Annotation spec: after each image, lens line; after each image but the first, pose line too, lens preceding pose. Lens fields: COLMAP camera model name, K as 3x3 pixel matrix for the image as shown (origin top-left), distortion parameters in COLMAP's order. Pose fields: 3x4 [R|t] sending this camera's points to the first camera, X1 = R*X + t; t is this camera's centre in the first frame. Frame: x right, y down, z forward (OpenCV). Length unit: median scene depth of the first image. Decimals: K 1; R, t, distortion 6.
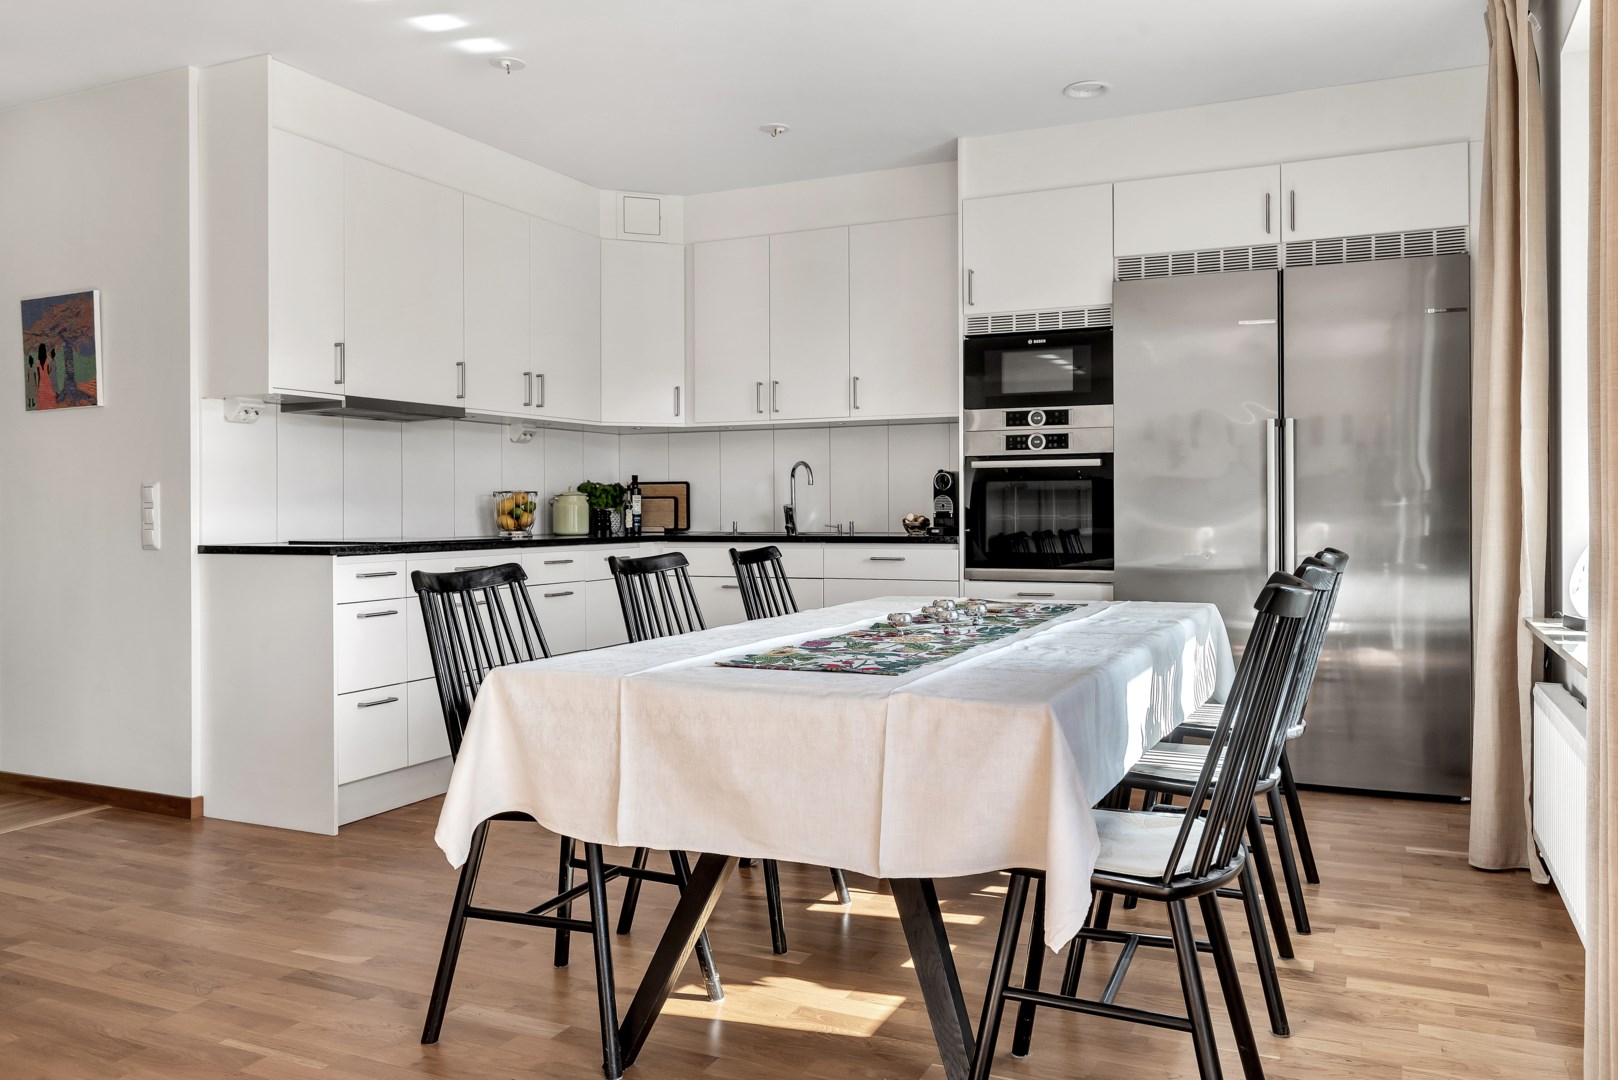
lens RADIAL K [[1222.0, 0, 843.5], [0, 1222.0, 496.9], [0, 0, 1]] dist [-0.007282, -0.002349]
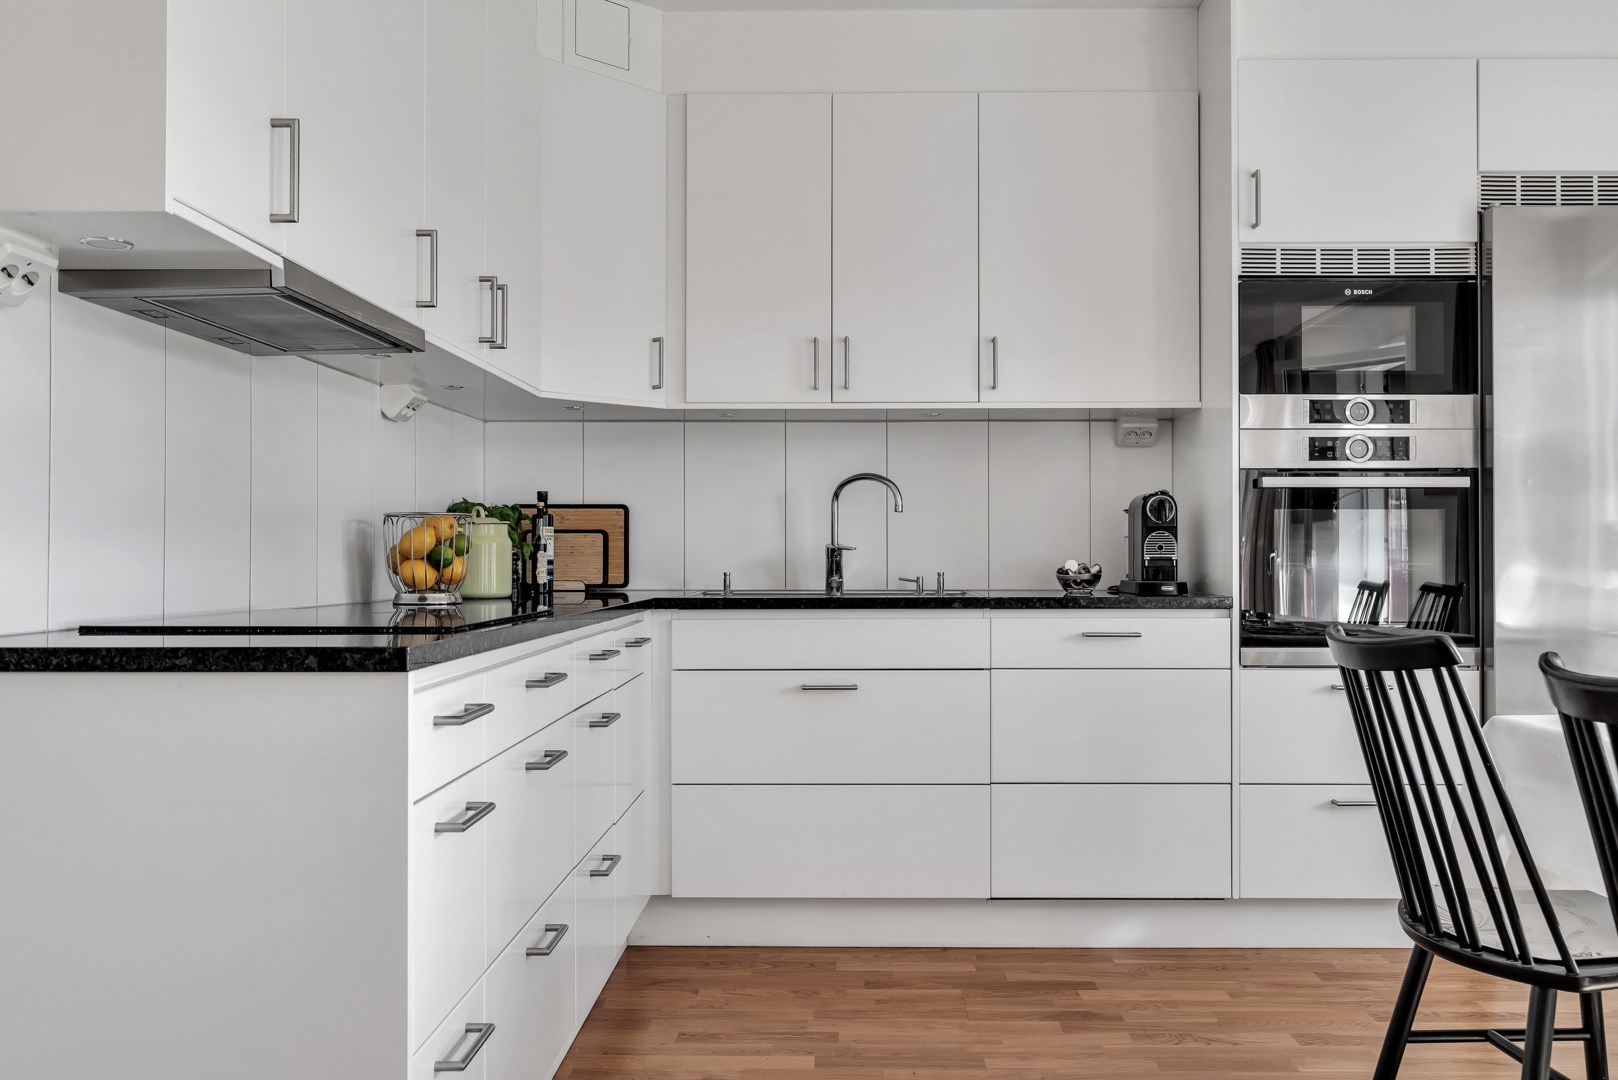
lens RADIAL K [[1335.8, 0, 845.7], [0, 1335.8, 529.8], [0, 0, 1]] dist [-0.004926, 0.004185]
pose [[0.915258, 0.012864, 0.402663, -0.348298], [-0.008864, 0.999891, -0.011796, 0.007519], [-0.402770, 0.007227, 0.915272, 0.445777]]
